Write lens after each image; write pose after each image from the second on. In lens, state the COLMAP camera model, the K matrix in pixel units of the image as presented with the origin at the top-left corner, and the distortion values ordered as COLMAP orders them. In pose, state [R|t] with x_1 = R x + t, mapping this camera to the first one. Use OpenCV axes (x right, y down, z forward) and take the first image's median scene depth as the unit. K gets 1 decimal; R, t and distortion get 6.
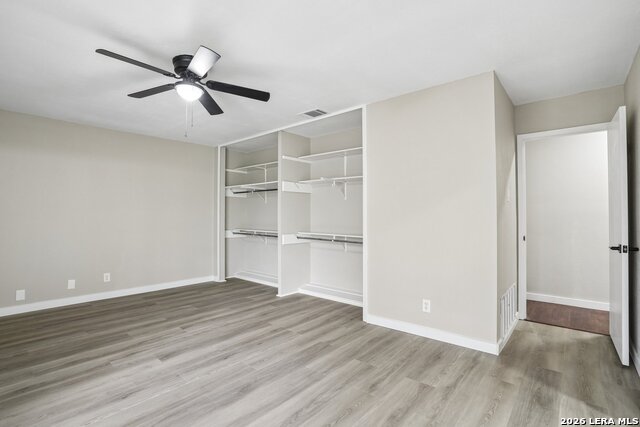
lens RADIAL K [[301.3, 0, 320.0], [0, 301.3, 213.5], [0, 0, 1]] dist [-0.058508, 0.020762]
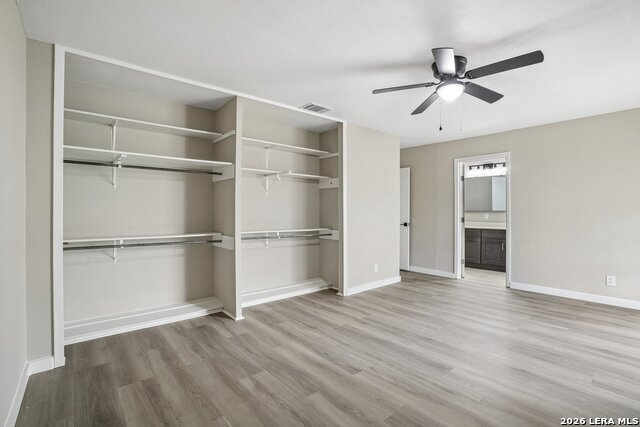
lens RADIAL K [[301.3, 0, 320.0], [0, 301.3, 213.5], [0, 0, 1]] dist [-0.058508, 0.020762]
pose [[0.147442, -0.004893, 0.989059, -1.178105], [-0.009946, 0.999930, 0.006429, 0.015499], [-0.989021, -0.010785, 0.147383, 1.003133]]
